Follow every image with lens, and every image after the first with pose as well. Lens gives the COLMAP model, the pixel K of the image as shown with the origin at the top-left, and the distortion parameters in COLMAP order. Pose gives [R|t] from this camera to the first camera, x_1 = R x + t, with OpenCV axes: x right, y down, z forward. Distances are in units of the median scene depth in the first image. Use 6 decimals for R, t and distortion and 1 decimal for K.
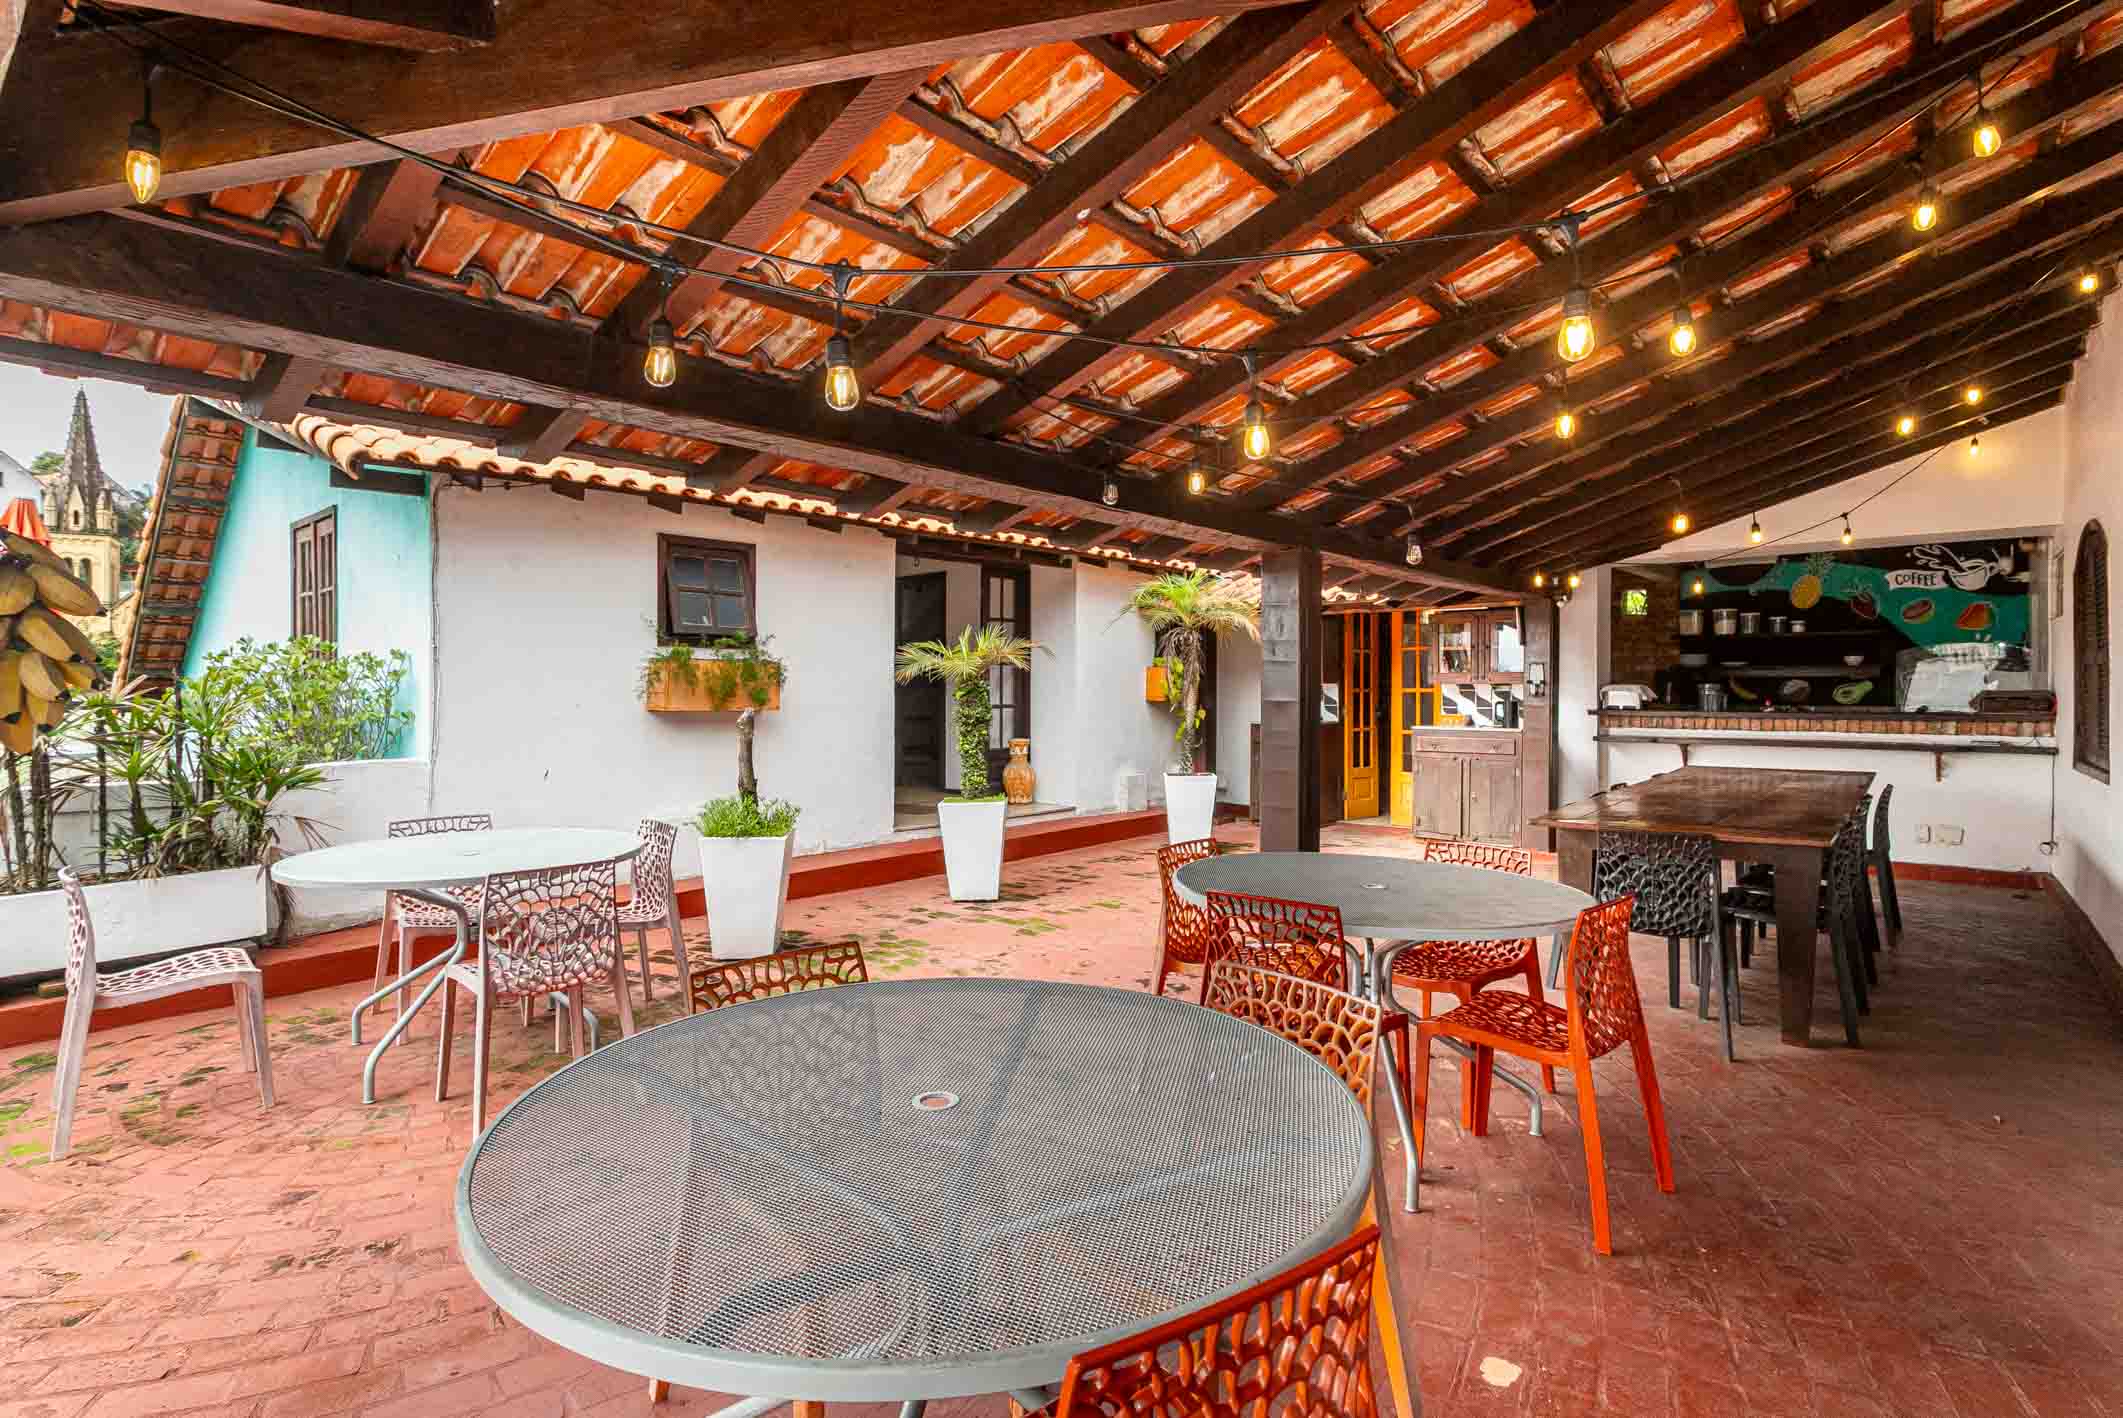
lens RADIAL K [[1096.3, 0, 1061.5], [0, 1096.3, 709.0], [0, 0, 1]] dist [-0.004288, -0.000380]
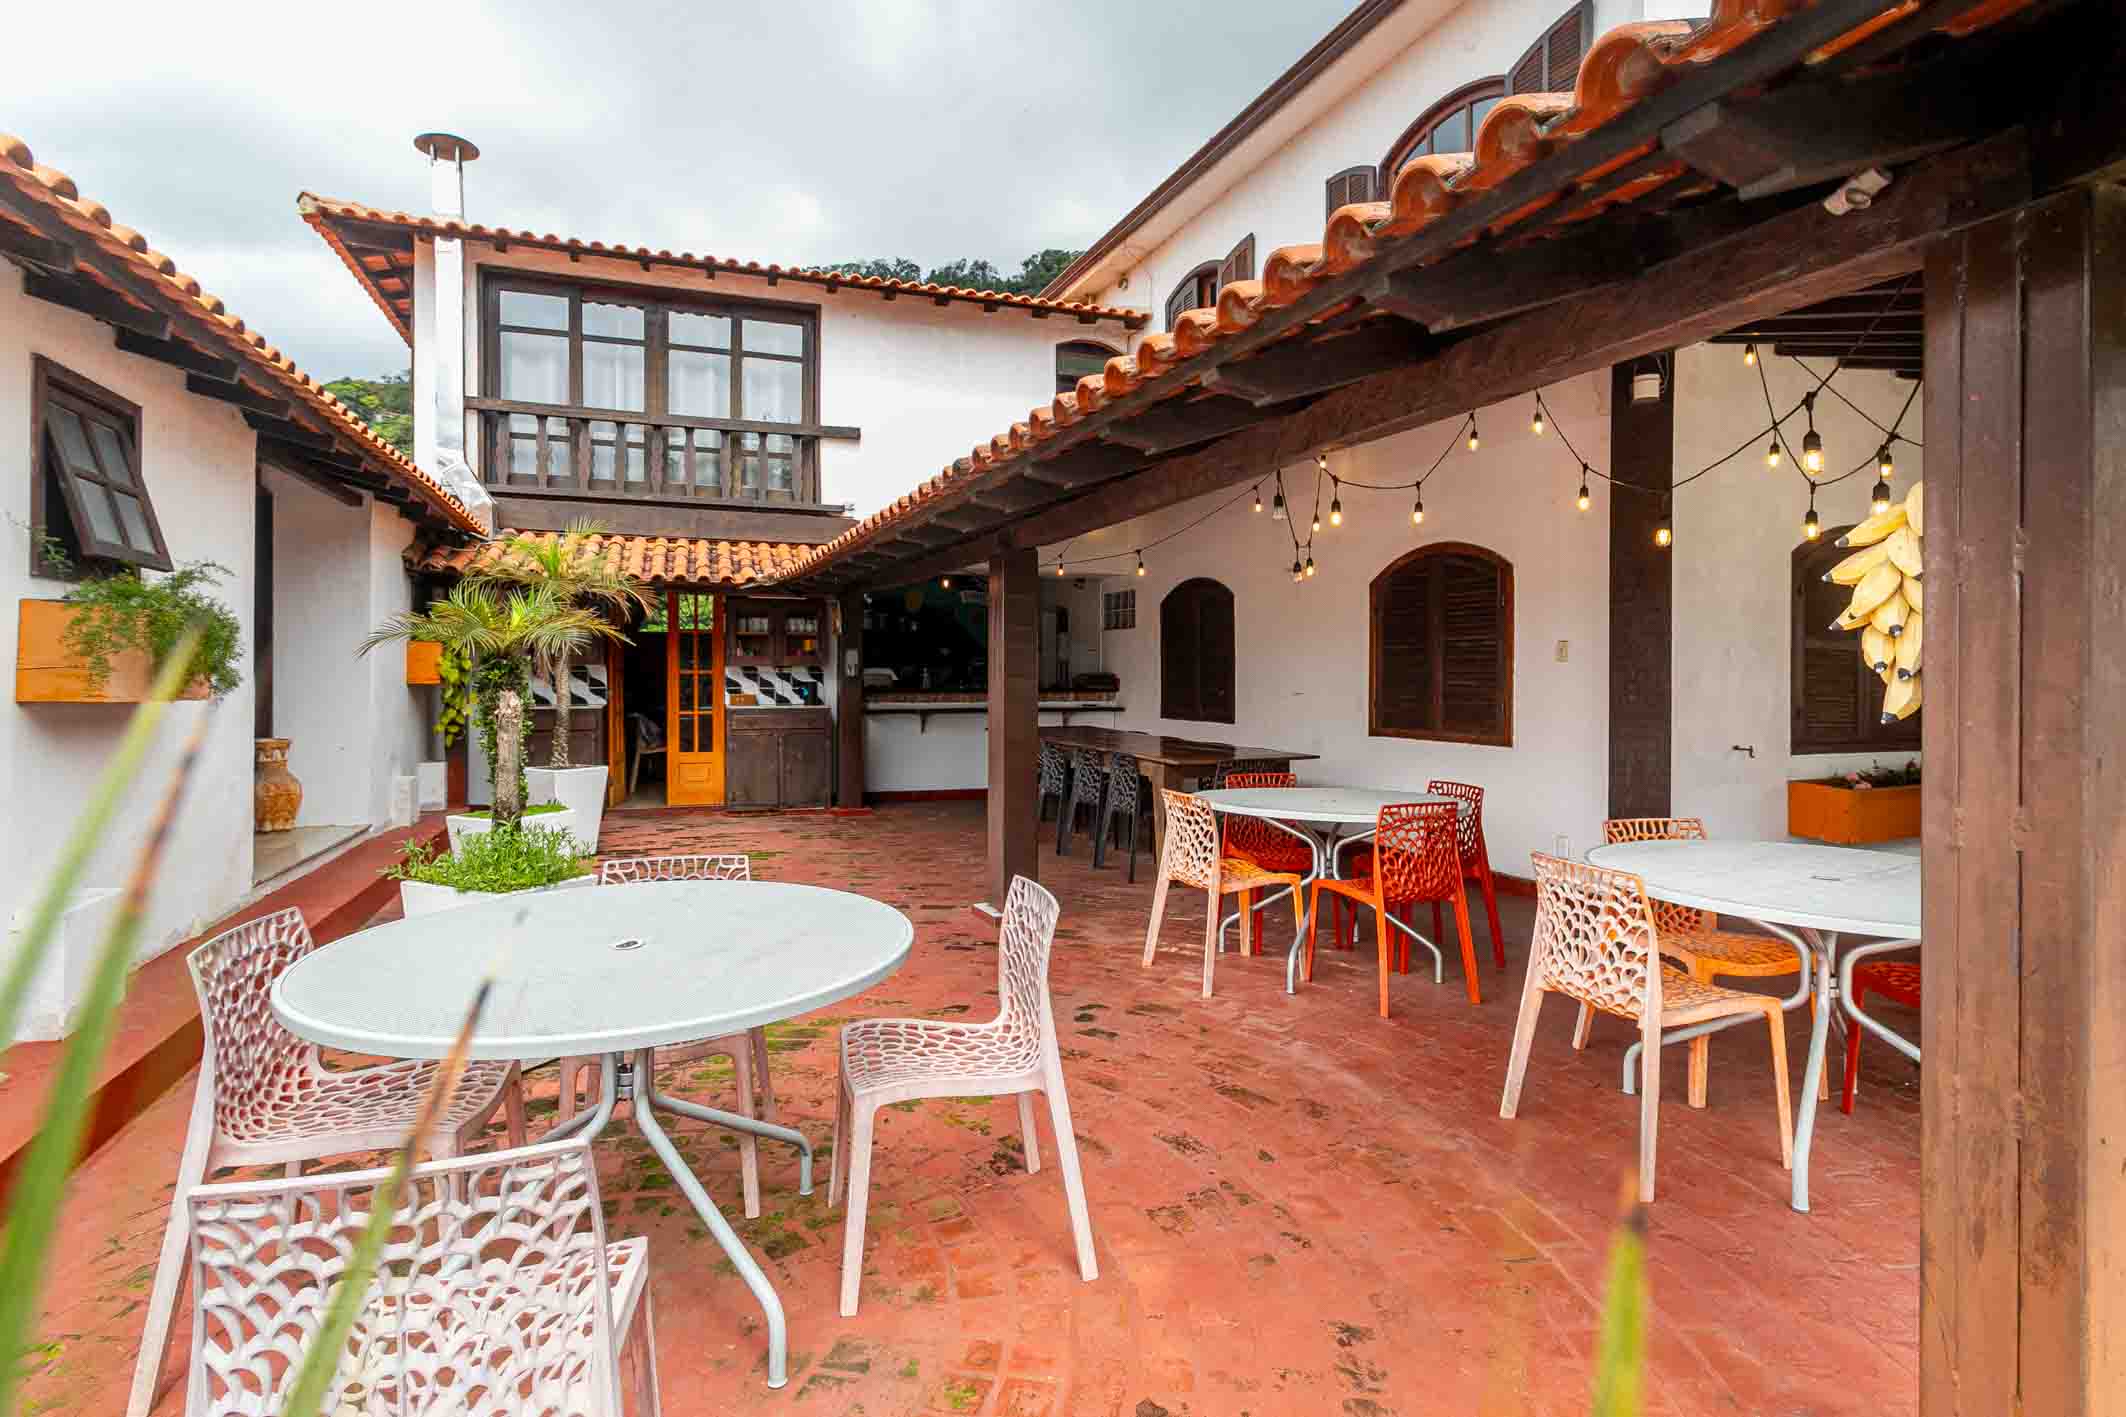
lens RADIAL K [[1082.5, 0, 1065.9], [0, 1082.5, 688.6], [0, 0, 1]] dist [-0.000923, -0.000135]
pose [[0.417717, -0.010733, 0.908514, -0.483288], [0.015031, 0.999875, 0.004901, -0.001341], [-0.908453, 0.011608, 0.417826, 0.282141]]
